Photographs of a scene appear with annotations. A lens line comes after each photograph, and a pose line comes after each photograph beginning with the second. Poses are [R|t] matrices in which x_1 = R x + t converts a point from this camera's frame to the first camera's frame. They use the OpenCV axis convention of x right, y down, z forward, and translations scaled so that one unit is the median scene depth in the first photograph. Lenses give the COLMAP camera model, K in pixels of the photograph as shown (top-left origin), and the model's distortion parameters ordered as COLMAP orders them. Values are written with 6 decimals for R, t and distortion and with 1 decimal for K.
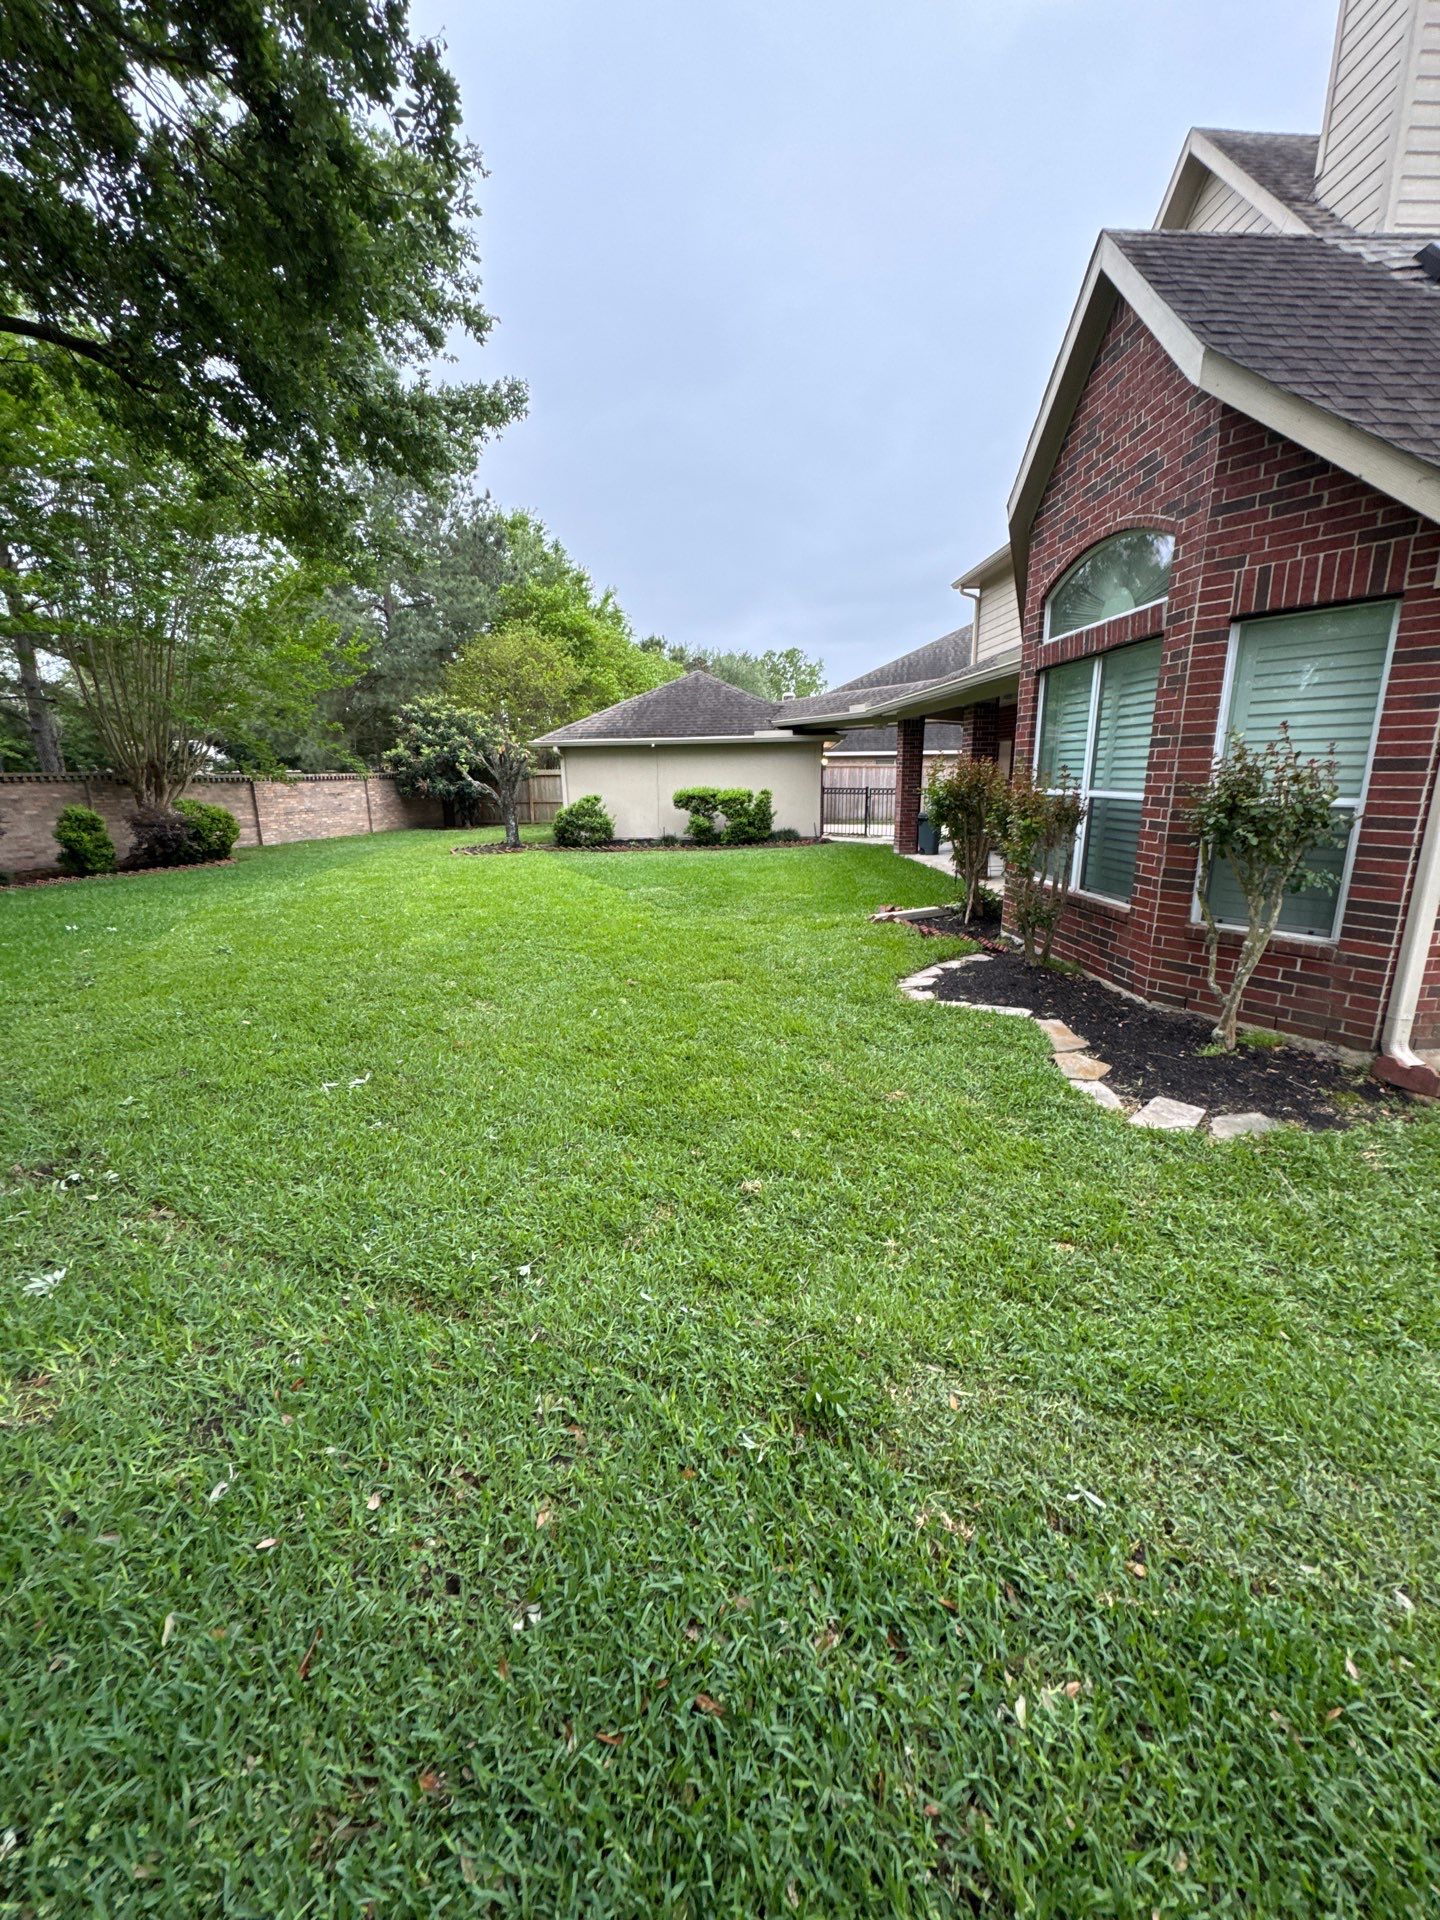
lens RADIAL K [[761.6, 0, 719.0], [0, 761.6, 959.1], [0, 0, 1]] dist [-0.002192, 0.000680]
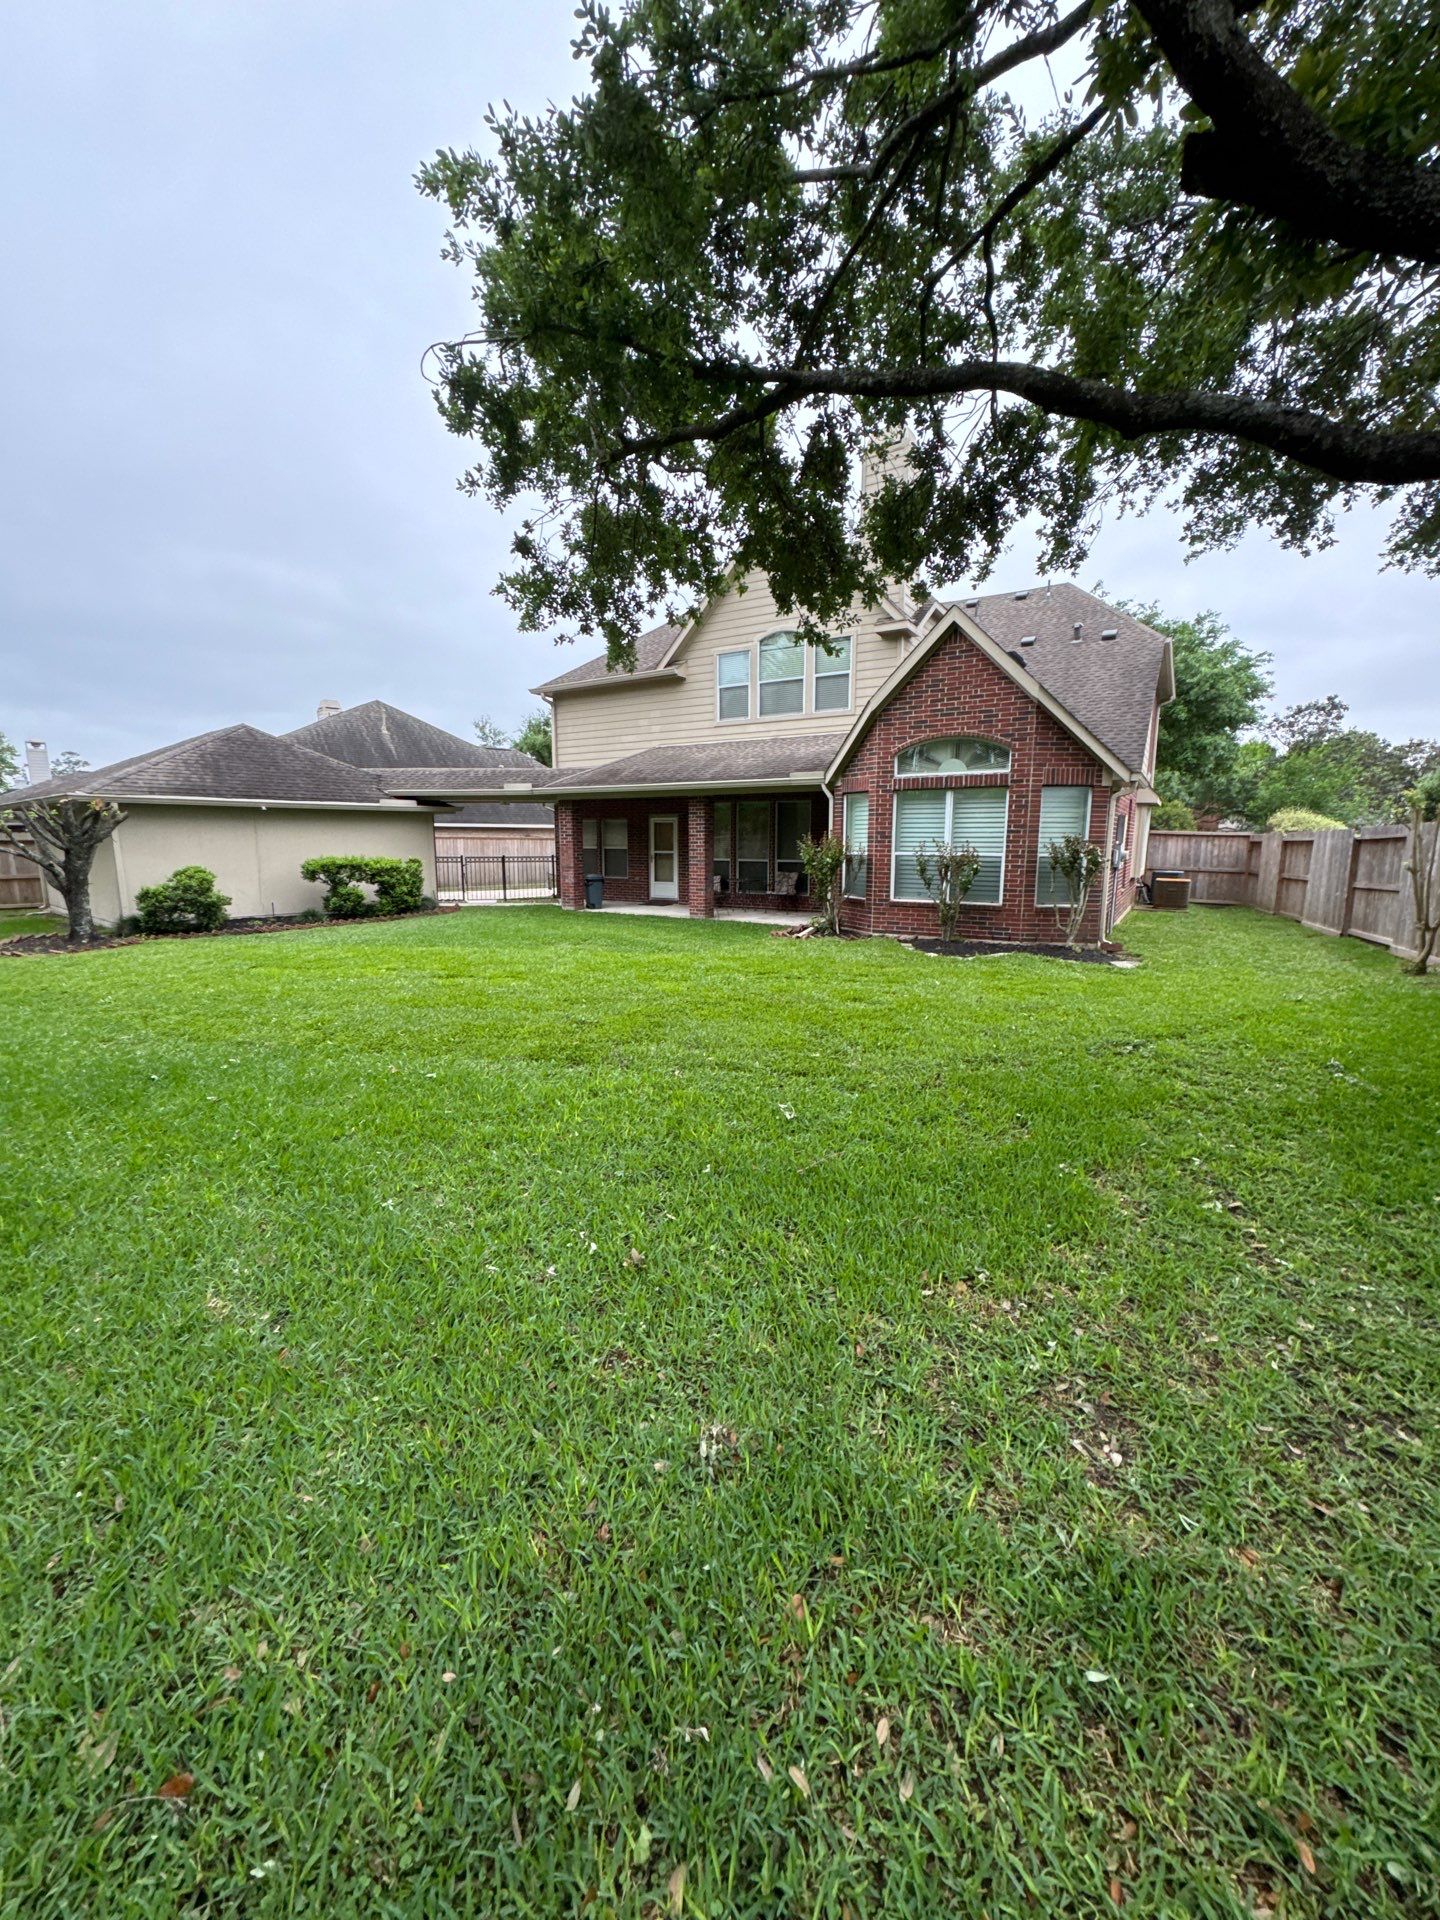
lens RADIAL K [[761.6, 0, 722.9], [0, 761.6, 956.8], [0, 0, 1]] dist [-0.002192, 0.000680]
pose [[0.564479, -0.108164, 0.818330, -0.516151], [0.186230, 0.982505, 0.001404, -0.022301], [-0.804165, 0.151605, 0.574747, 0.121930]]
